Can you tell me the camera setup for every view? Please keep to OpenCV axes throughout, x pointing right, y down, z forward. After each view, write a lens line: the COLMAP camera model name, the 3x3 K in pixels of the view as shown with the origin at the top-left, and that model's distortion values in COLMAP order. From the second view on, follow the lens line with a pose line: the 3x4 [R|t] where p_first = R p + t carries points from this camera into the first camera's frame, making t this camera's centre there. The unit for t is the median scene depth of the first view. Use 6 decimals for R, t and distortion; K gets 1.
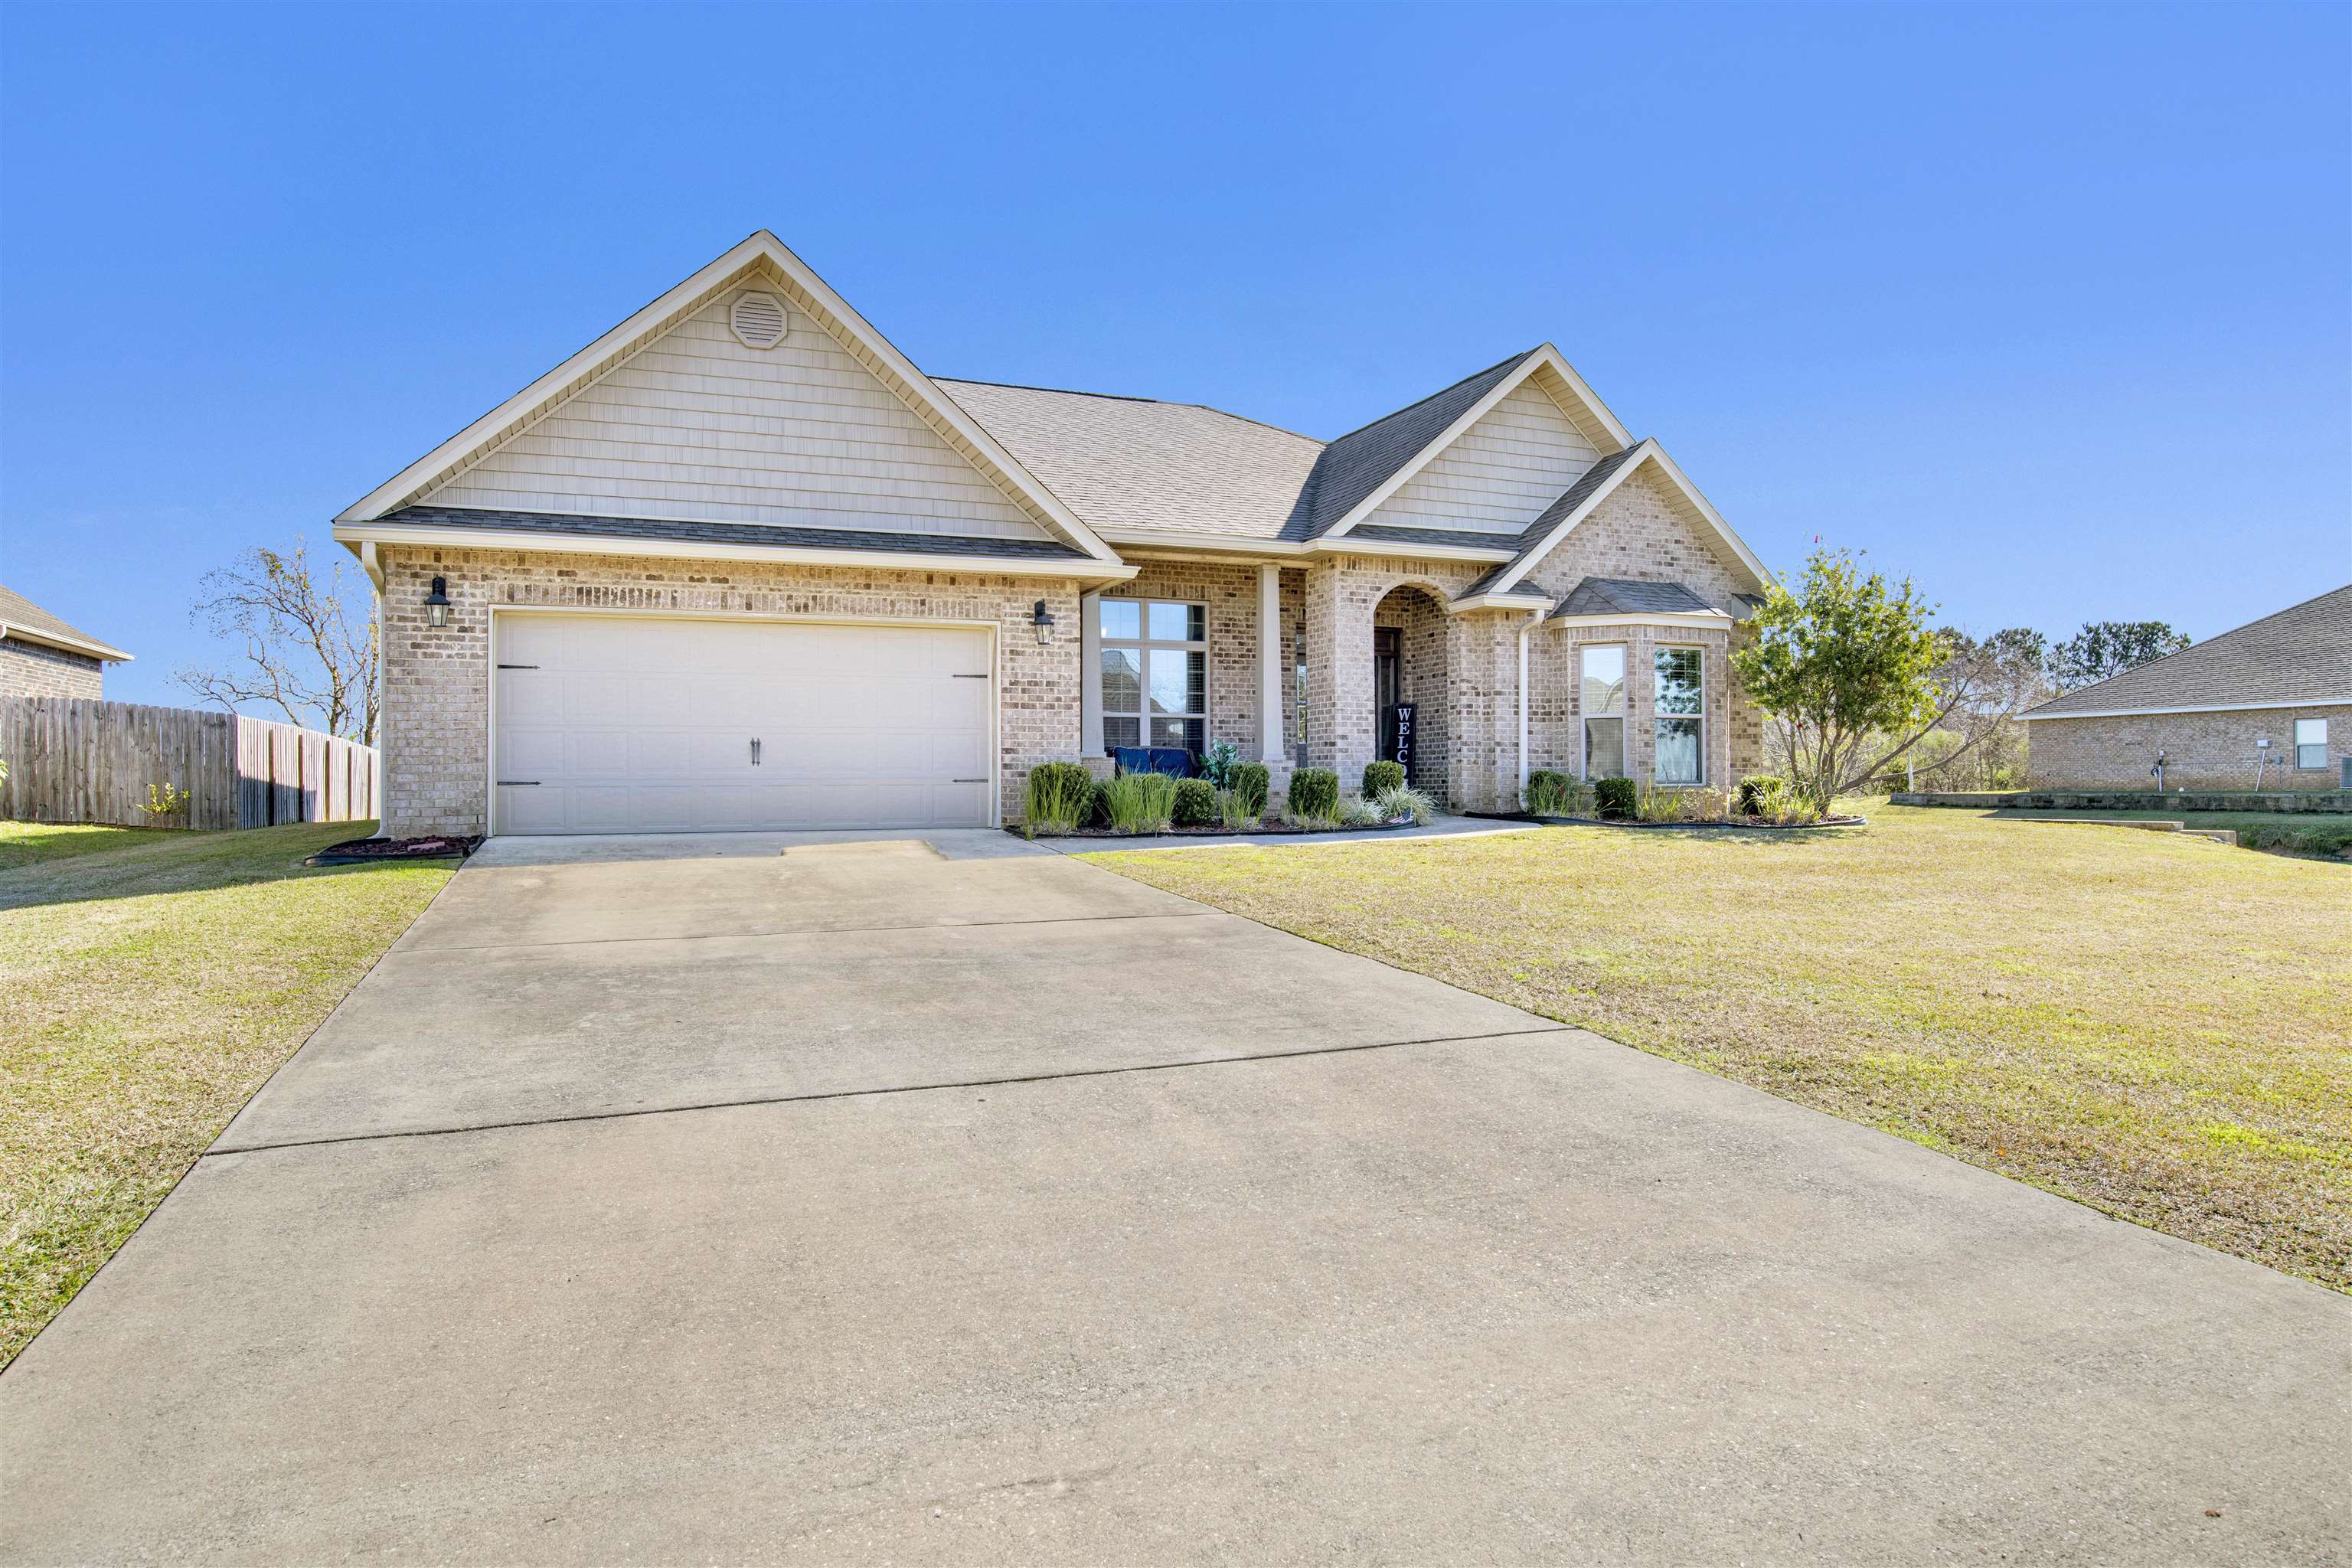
lens RADIAL K [[1349.6, 0, 1188.3], [0, 1349.6, 780.1], [0, 0, 1]] dist [-0.019772, 0.000560]
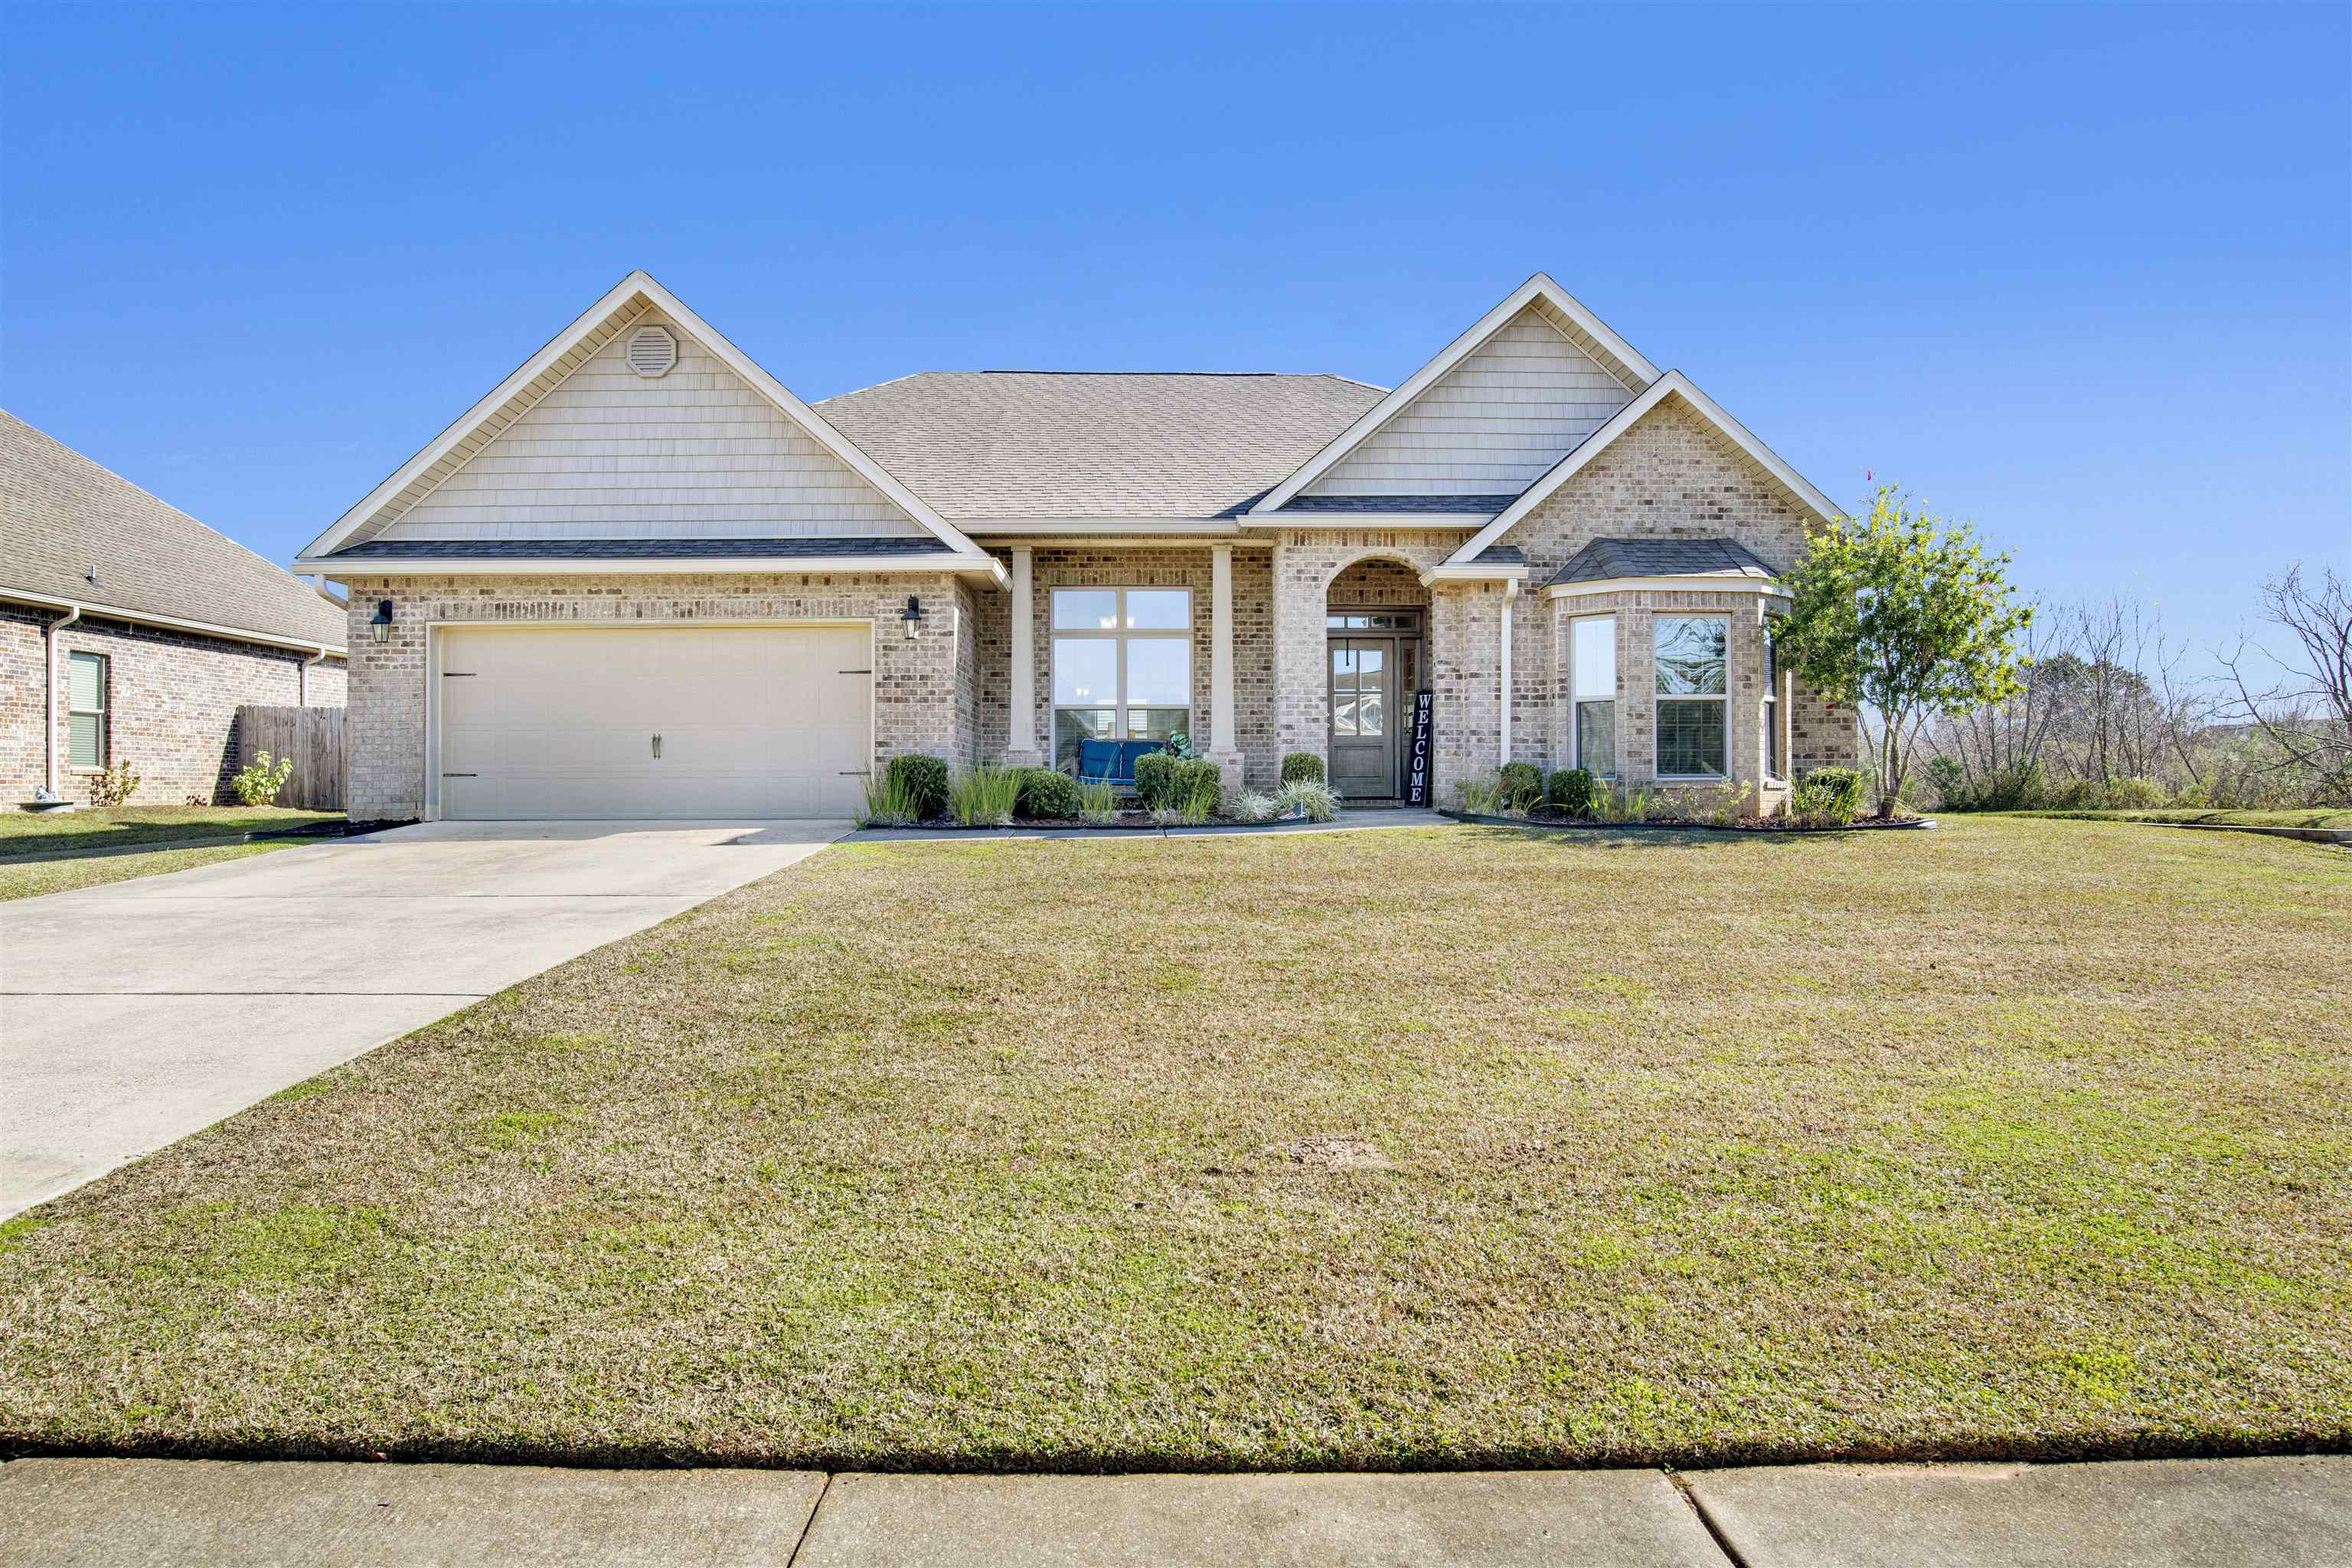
lens RADIAL K [[1459.7, 0, 1166.8], [0, 1459.7, 781.7], [0, 0, 1]] dist [-0.022338, 0.000248]
pose [[0.935958, 0.000034, -0.352113, 0.459254], [-0.000769, 0.999998, -0.001947, 0.008890], [0.352112, 0.002093, 0.935956, 0.039923]]
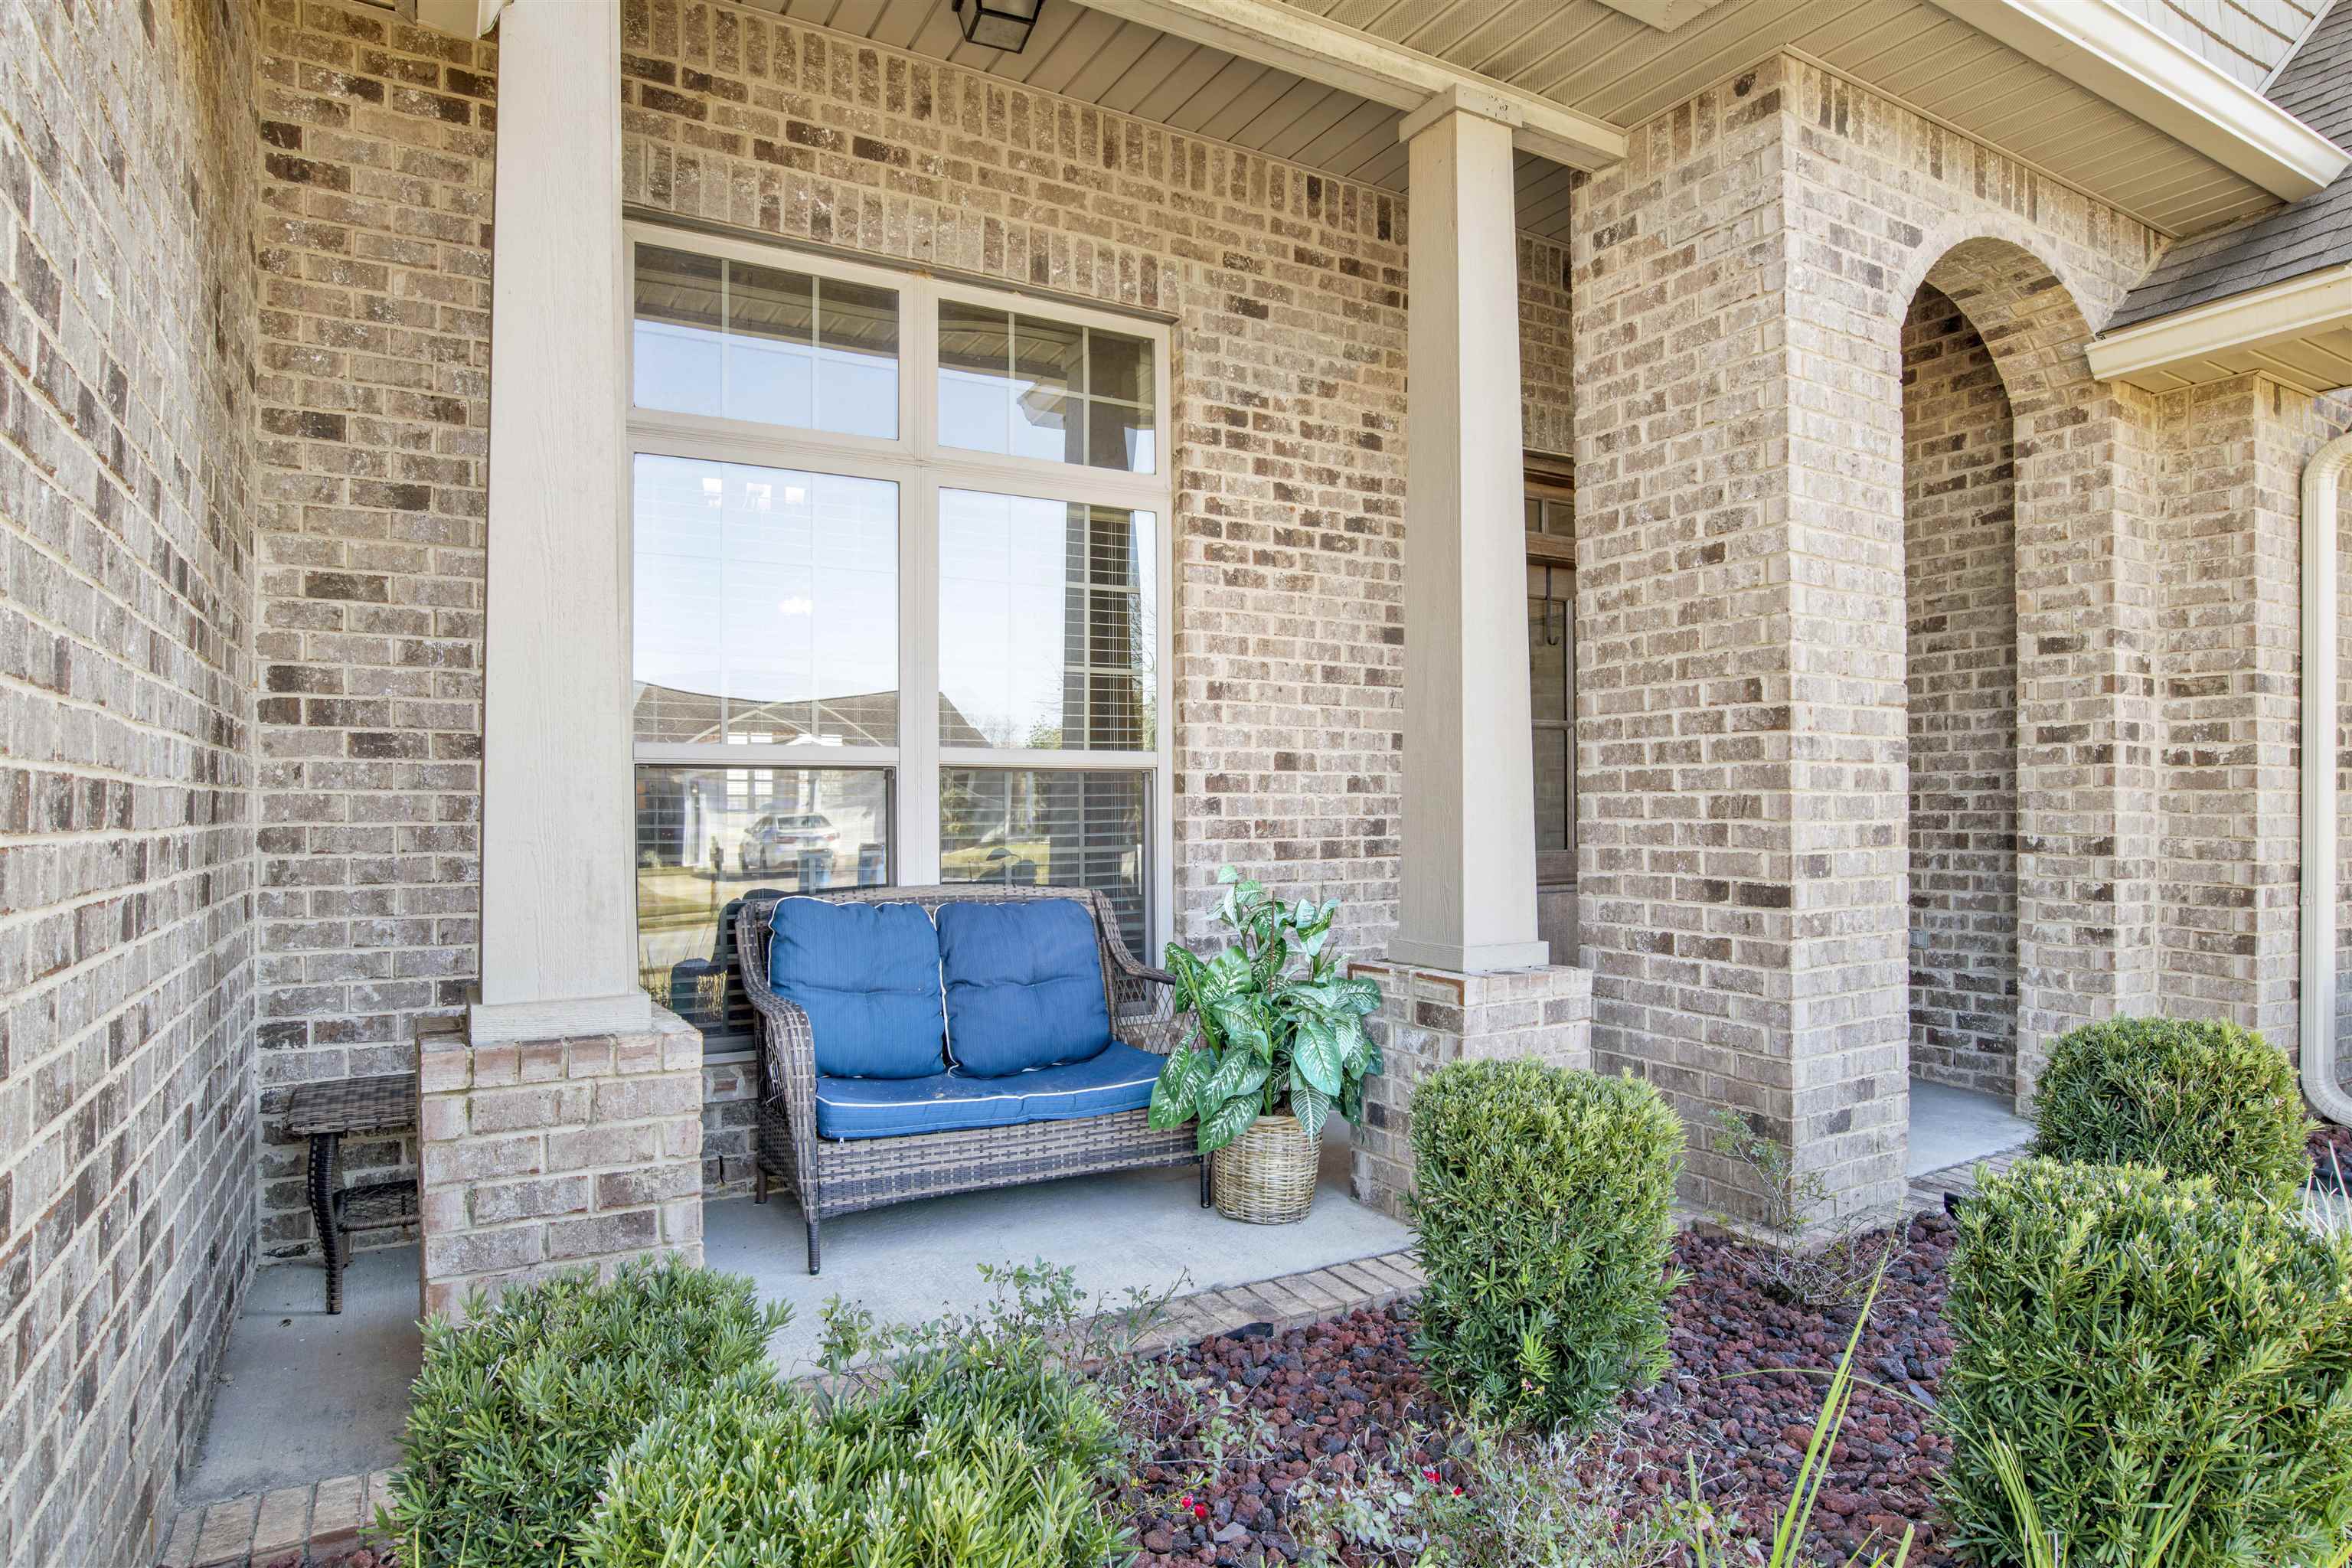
lens RADIAL K [[1349.6, 0, 1200.5], [0, 1349.6, 788.6], [0, 0, 1]] dist [-0.019772, 0.000560]
pose [[0.987810, 0.001481, 0.155658, -0.023913], [-0.000149, 0.999963, -0.008569, -0.050385], [-0.155665, 0.008441, 0.987774, 0.939262]]
